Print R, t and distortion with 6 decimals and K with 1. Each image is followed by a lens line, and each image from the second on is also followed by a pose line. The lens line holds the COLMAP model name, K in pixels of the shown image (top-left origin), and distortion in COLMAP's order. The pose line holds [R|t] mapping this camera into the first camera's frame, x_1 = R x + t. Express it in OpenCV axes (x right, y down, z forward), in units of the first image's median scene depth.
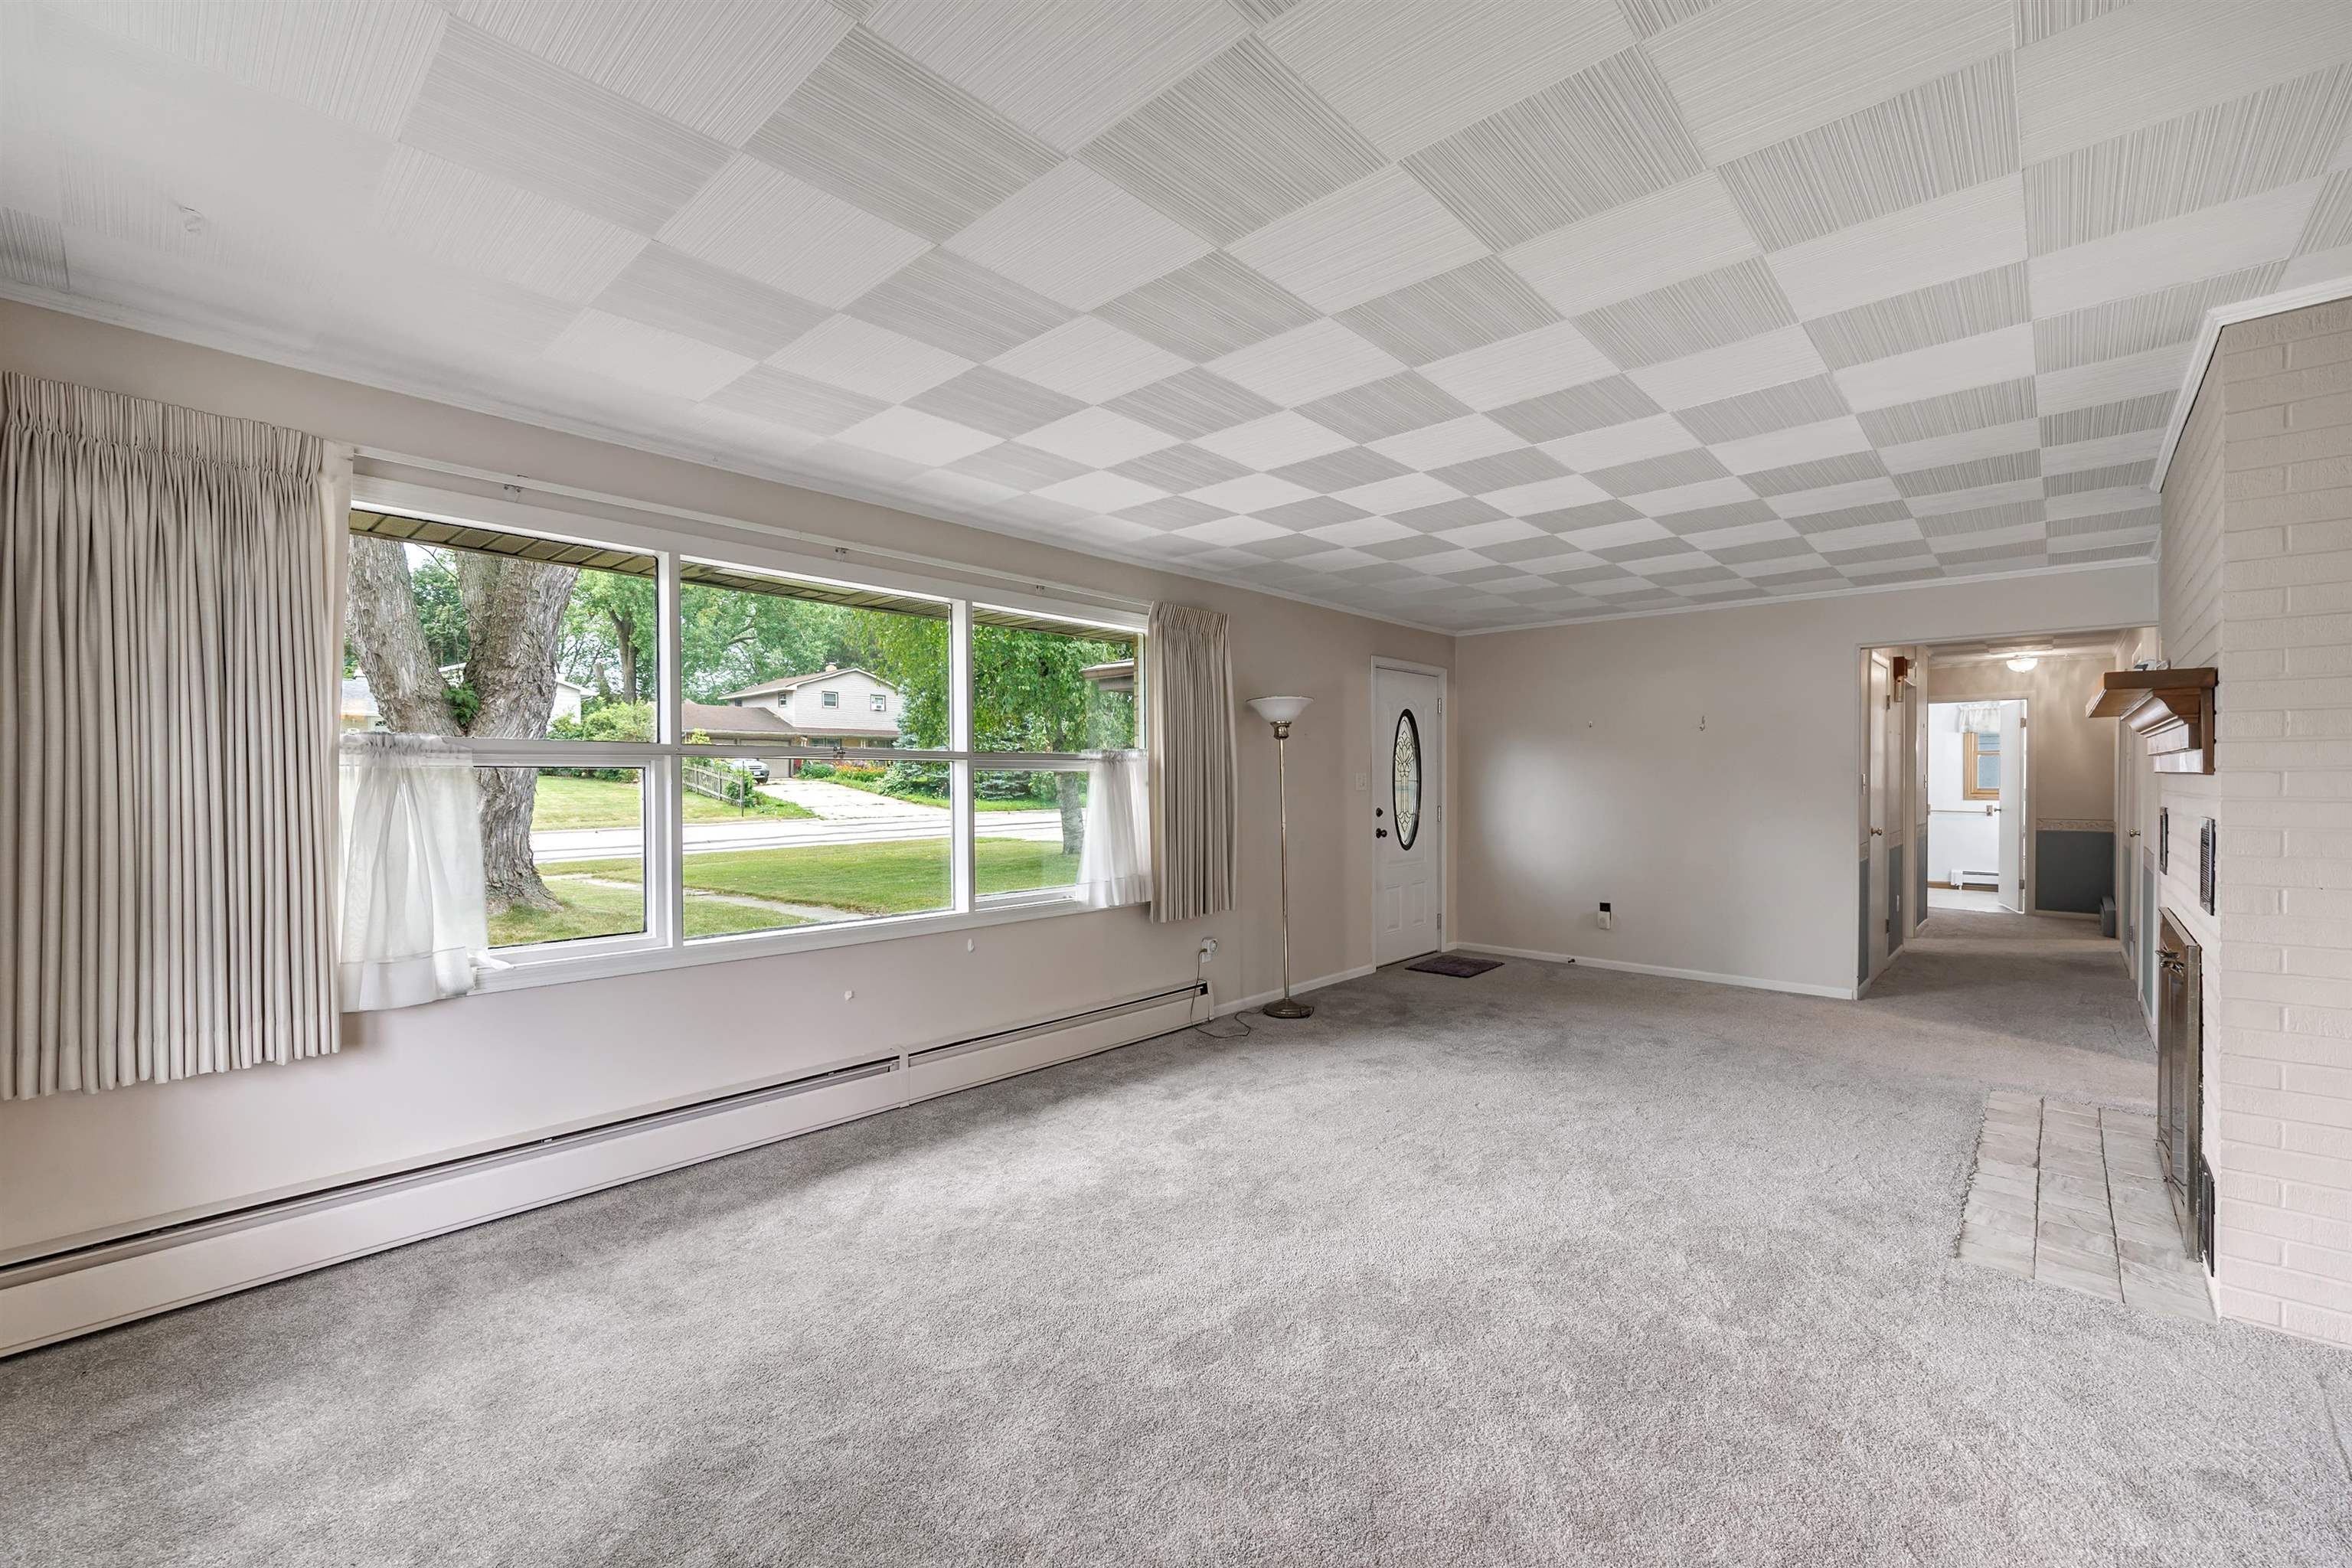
lens RADIAL K [[966.1, 0, 1152.7], [0, 966.1, 790.0], [0, 0, 1]] dist [0.001230, 0.000275]
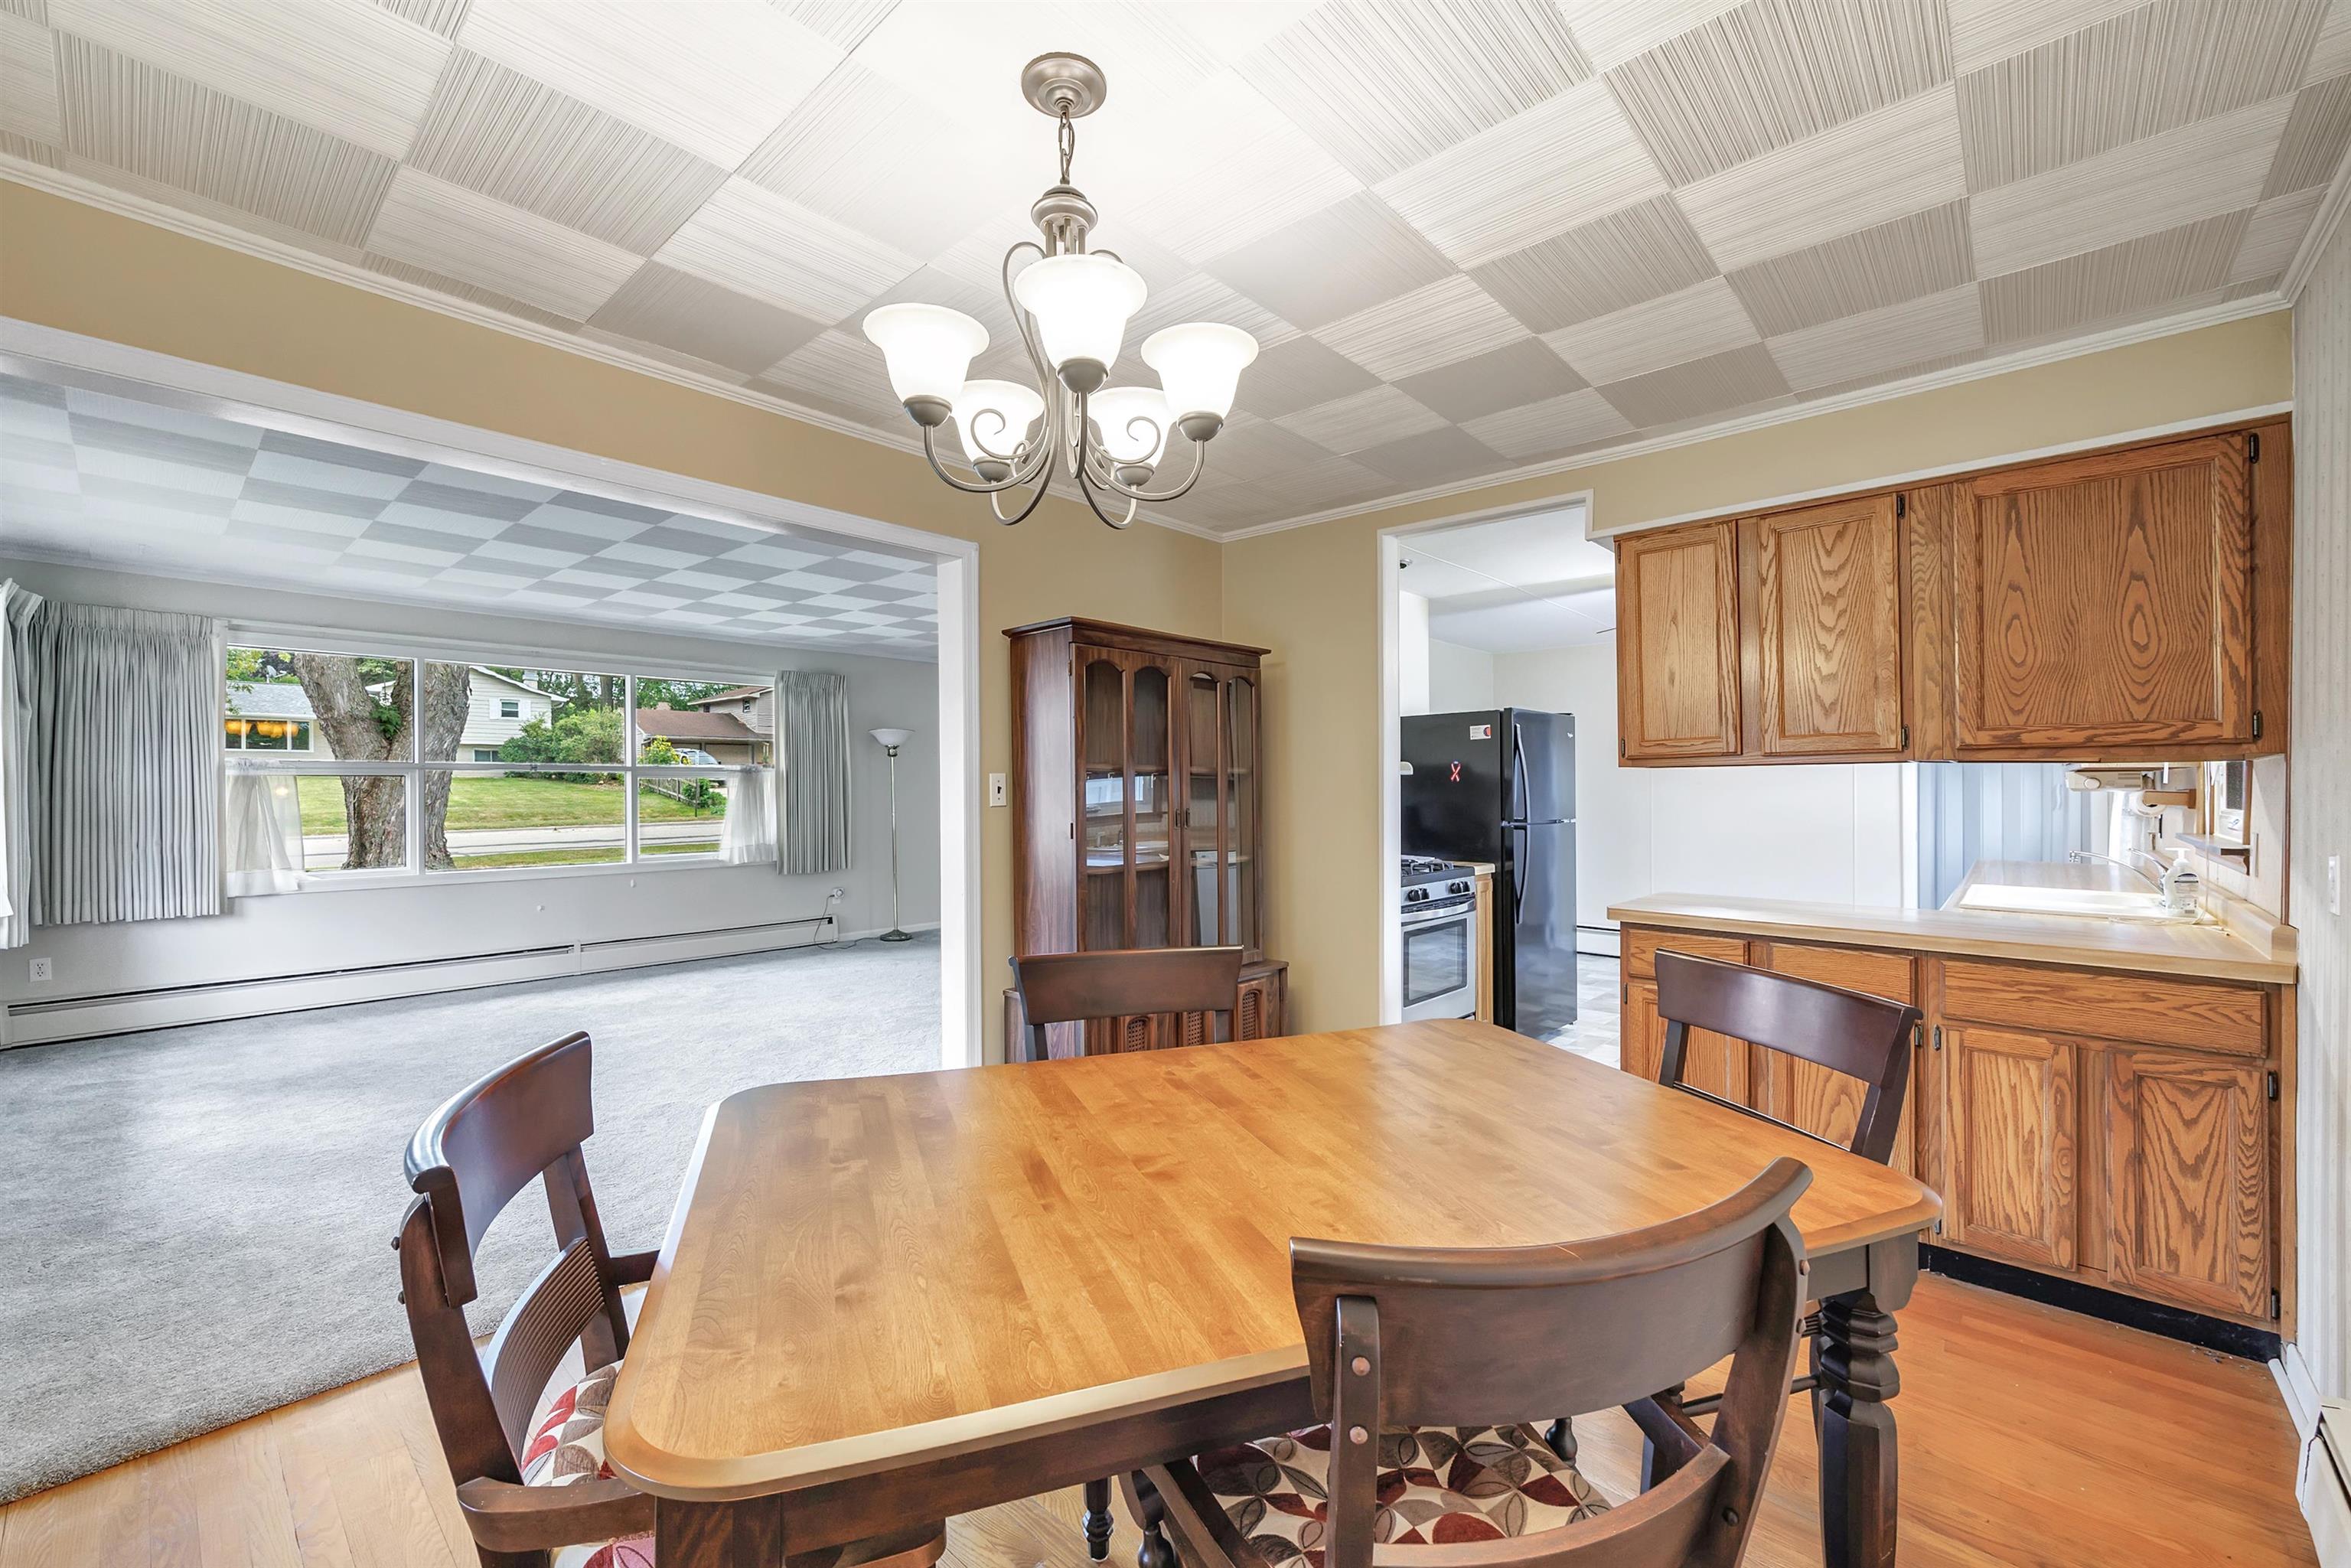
lens RADIAL K [[965.7, 0, 1160.6], [0, 965.7, 788.3], [0, 0, 1]] dist [0.001230, 0.000275]
pose [[0.999969, 0.003995, 0.006831, 0.648435], [-0.003955, 0.999975, -0.005850, 0.004318], [-0.006854, 0.005822, 0.999960, -0.605417]]
